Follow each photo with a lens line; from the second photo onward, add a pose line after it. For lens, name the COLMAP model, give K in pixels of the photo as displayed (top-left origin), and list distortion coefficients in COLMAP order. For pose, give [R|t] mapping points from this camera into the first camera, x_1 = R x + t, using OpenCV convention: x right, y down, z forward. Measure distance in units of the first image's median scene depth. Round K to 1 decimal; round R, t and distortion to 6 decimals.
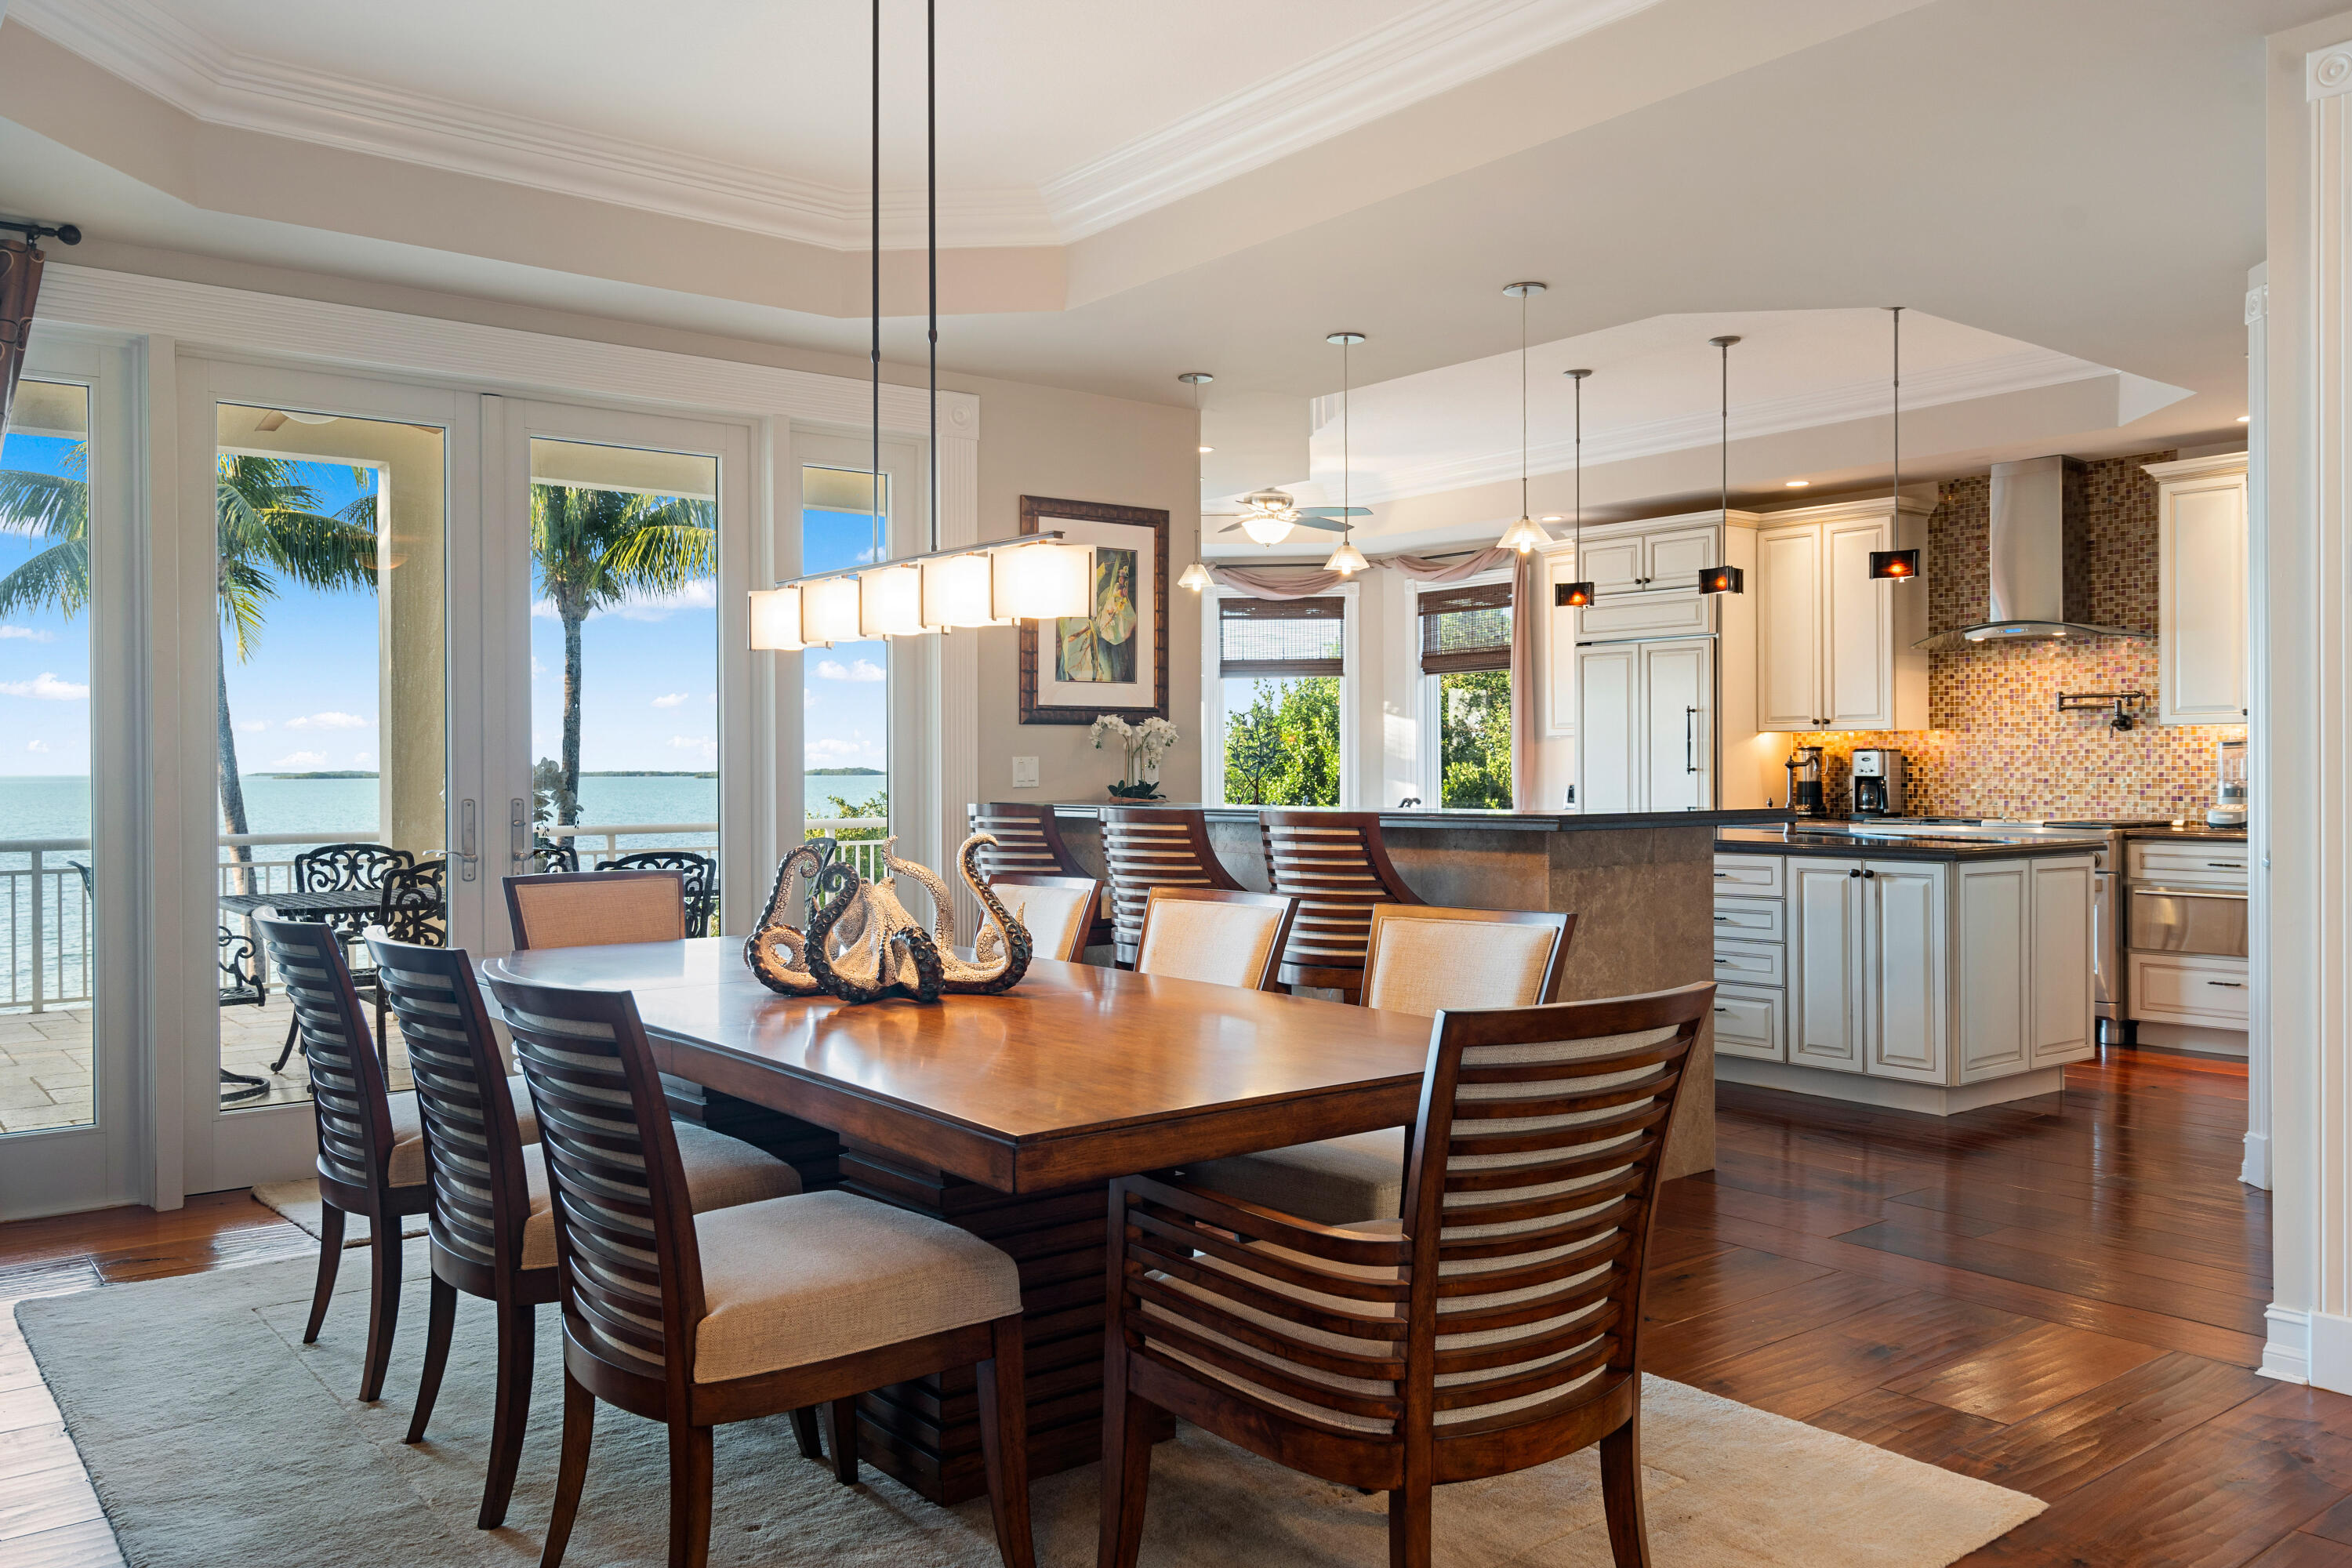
lens RADIAL K [[1756.2, 0, 1176.0], [0, 1756.2, 784.0], [0, 0, 1]] dist [0.001642, 0.001564]
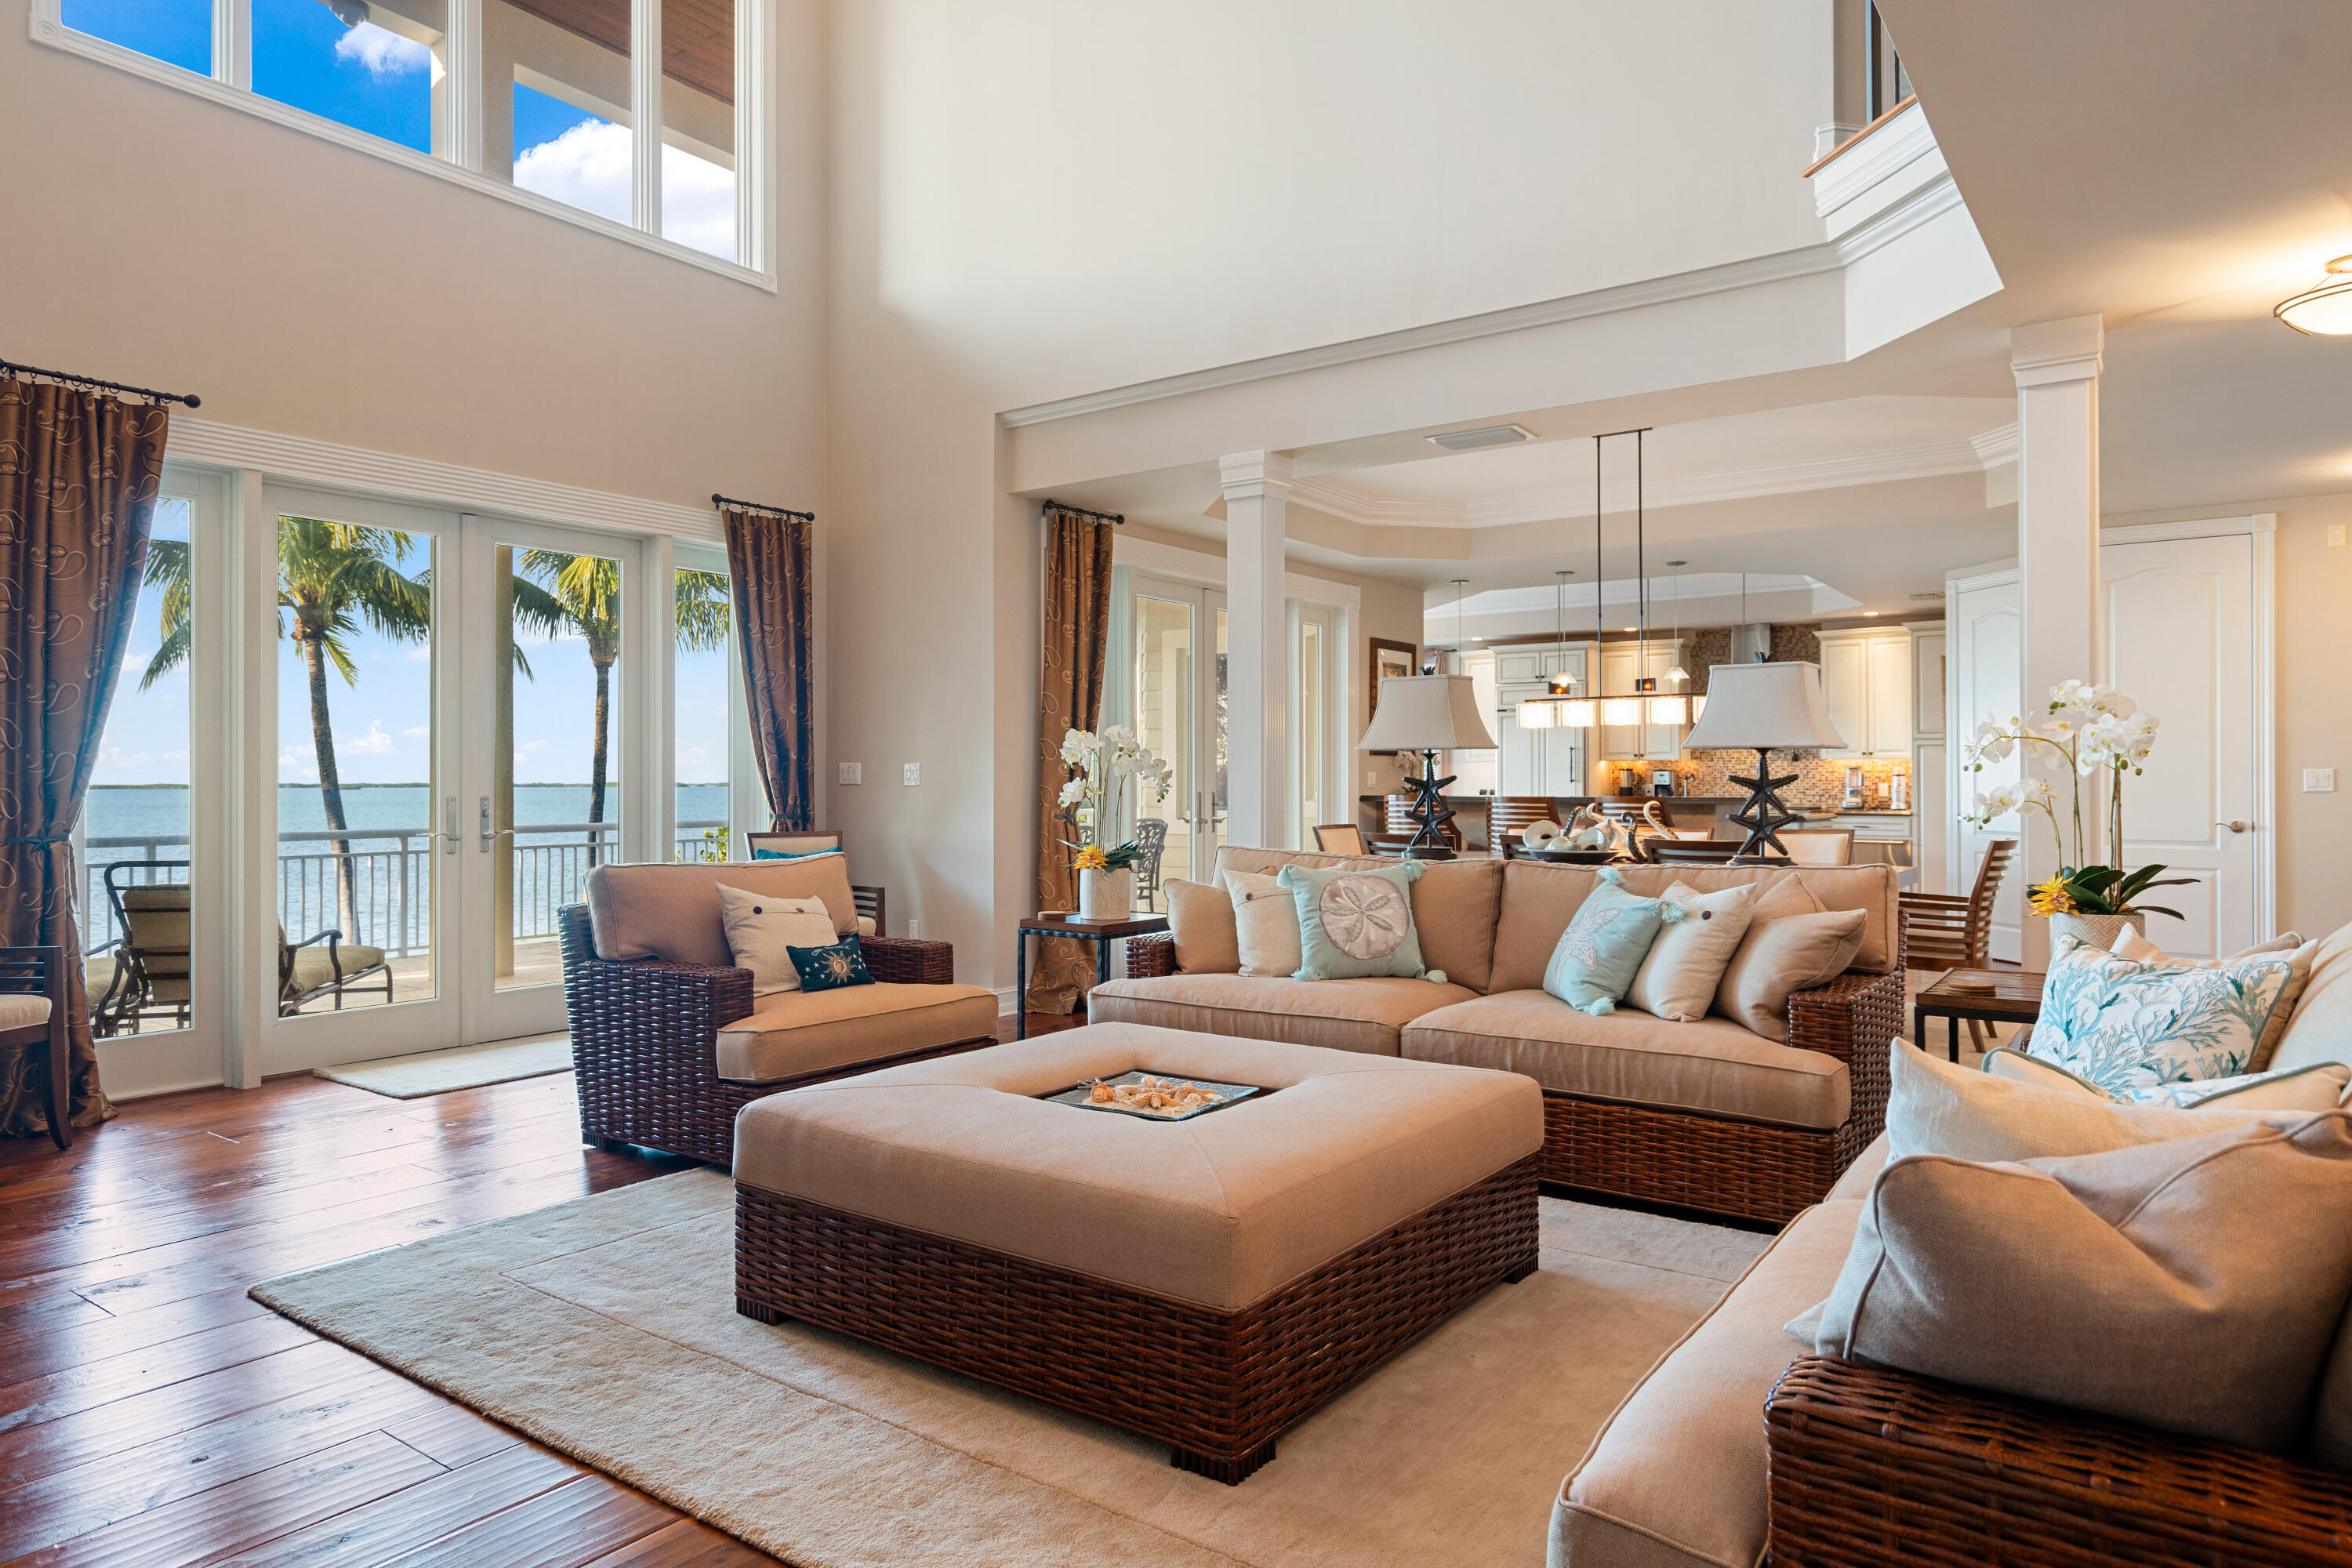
lens RADIAL K [[1423.7, 0, 1176.0], [0, 1423.7, 784.0], [0, 0, 1]] dist [0.001516, 0.001189]
pose [[0.960028, 0.001997, 0.279898, -0.579122], [0.000003, 0.999974, -0.007146, 0.006593], [-0.279905, 0.006862, 0.960003, -0.351504]]
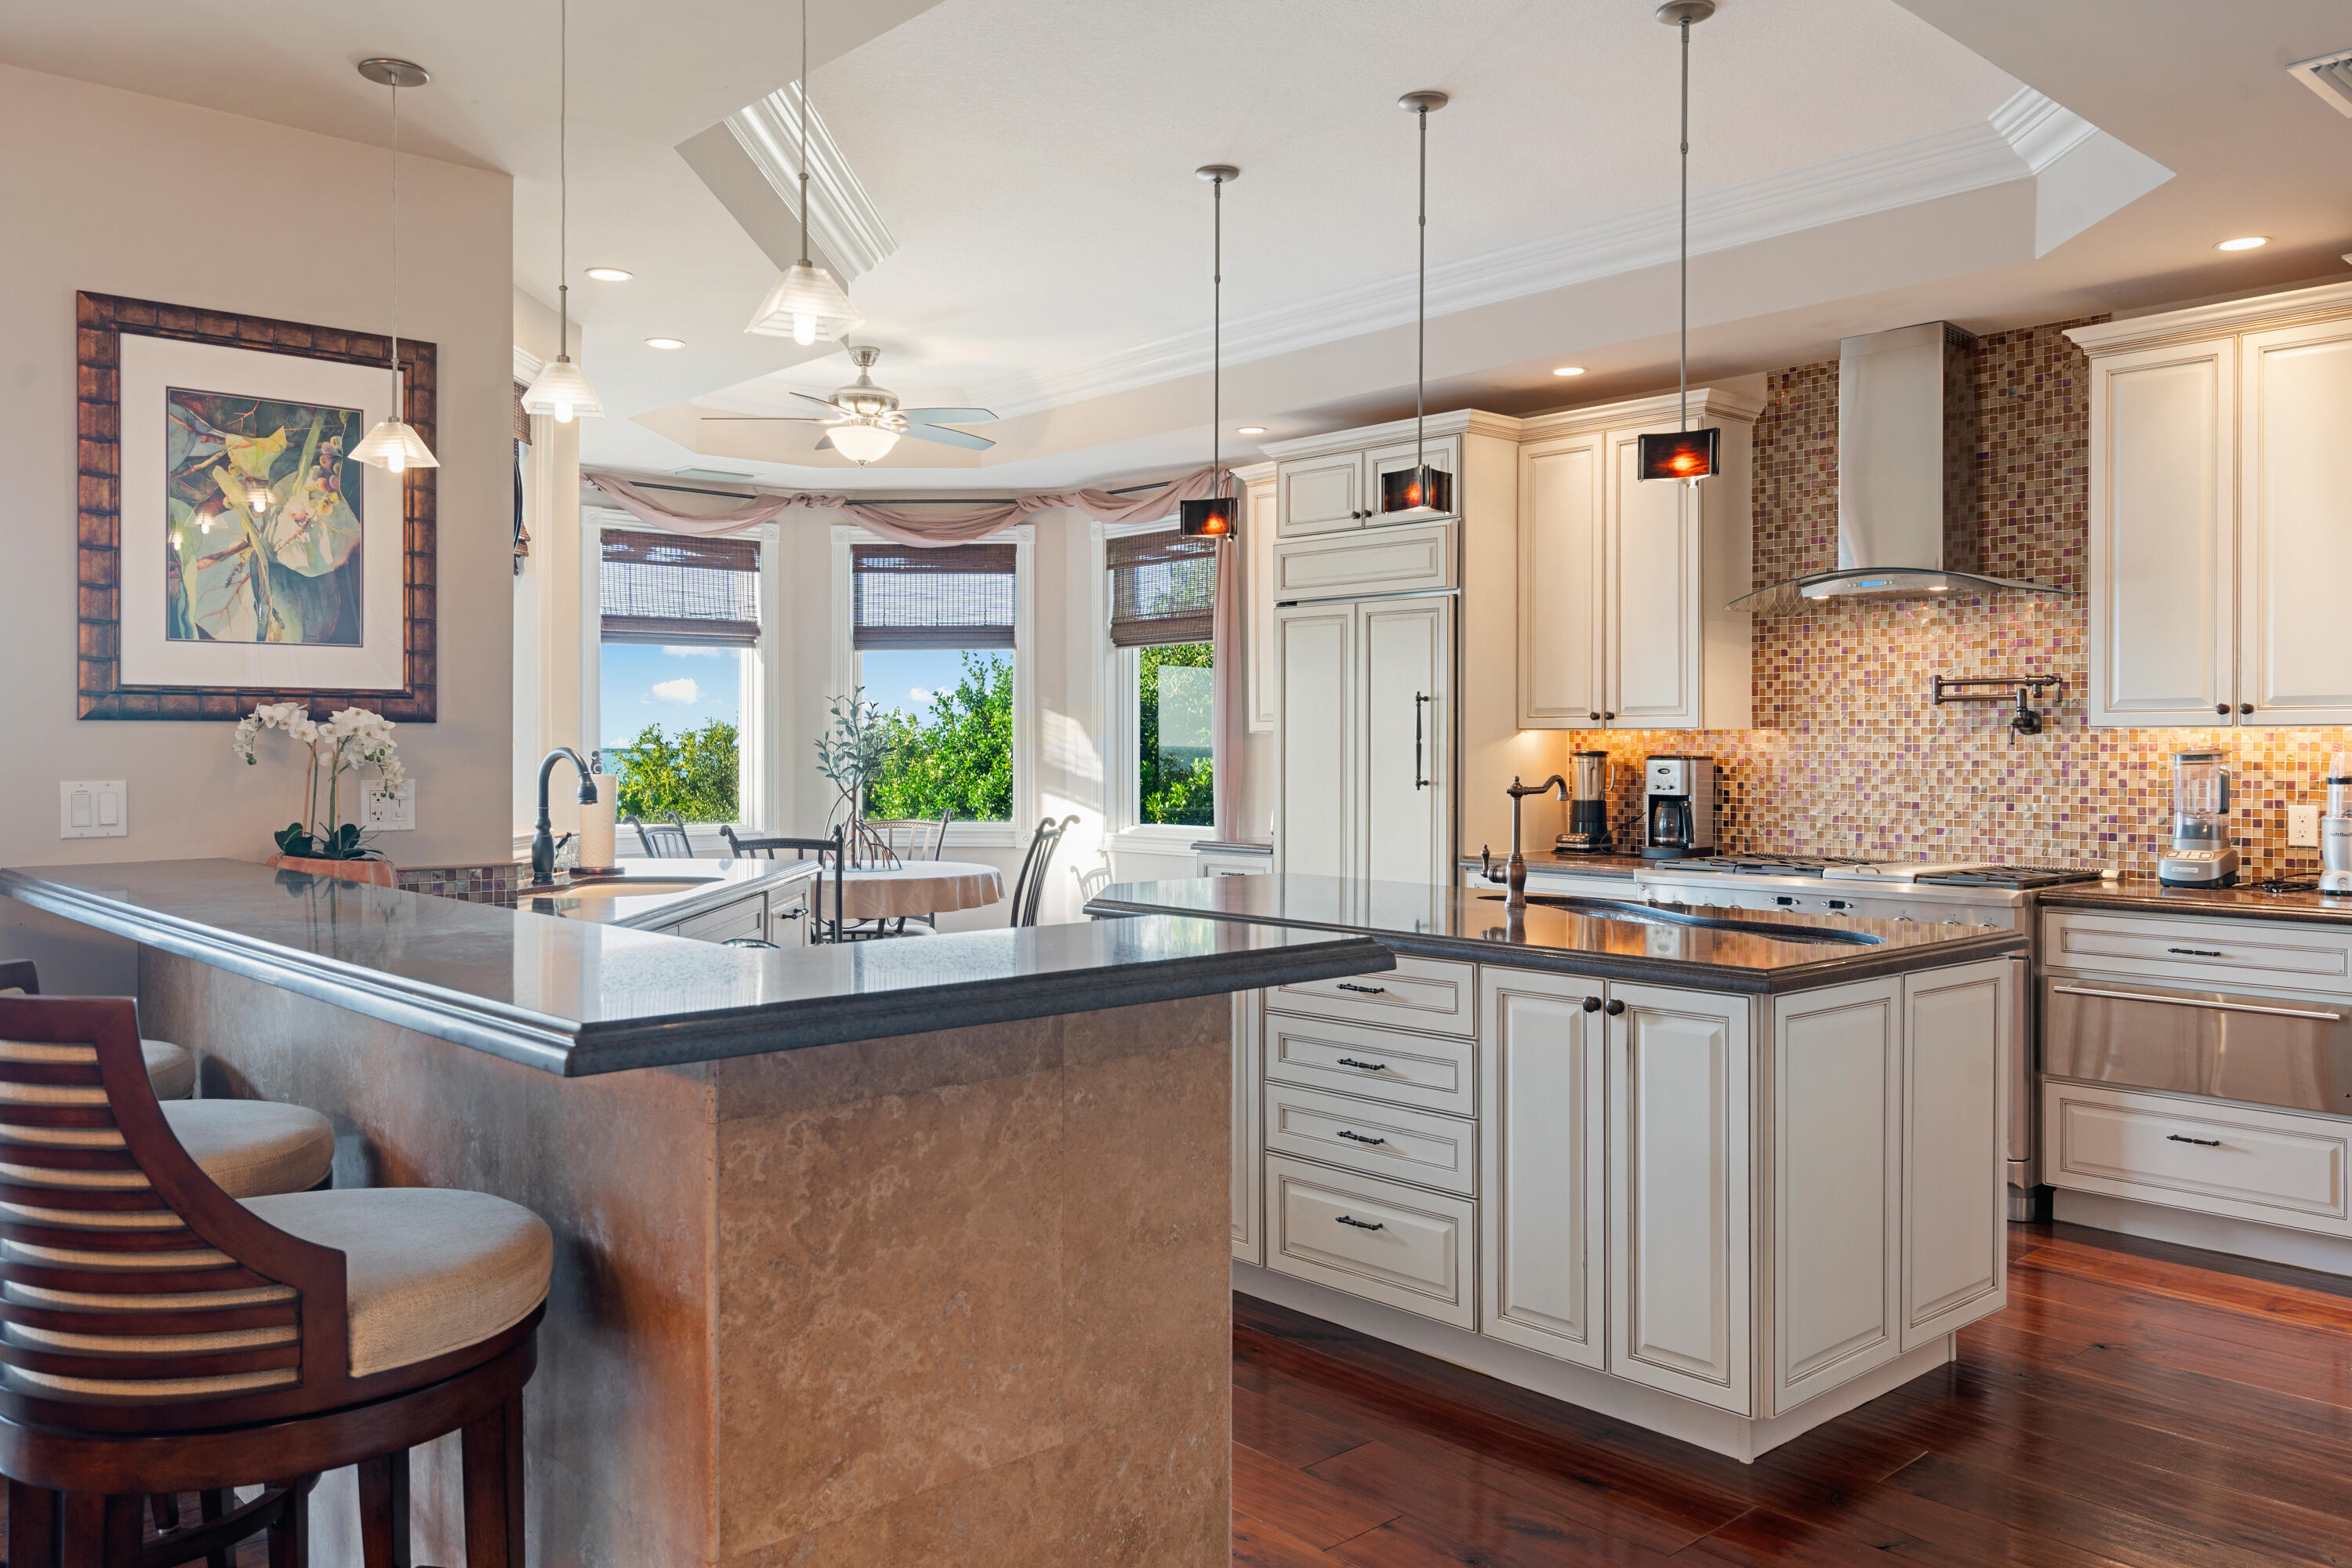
lens RADIAL K [[1764.8, 0, 1173.7], [0, 1764.8, 776.7], [0, 0, 1]] dist [0.004595, -0.000694]
pose [[0.997323, 0.003701, 0.073025, 0.159637], [-0.004222, 0.999967, 0.006983, -0.017009], [-0.072997, -0.007273, 0.997306, 0.341447]]
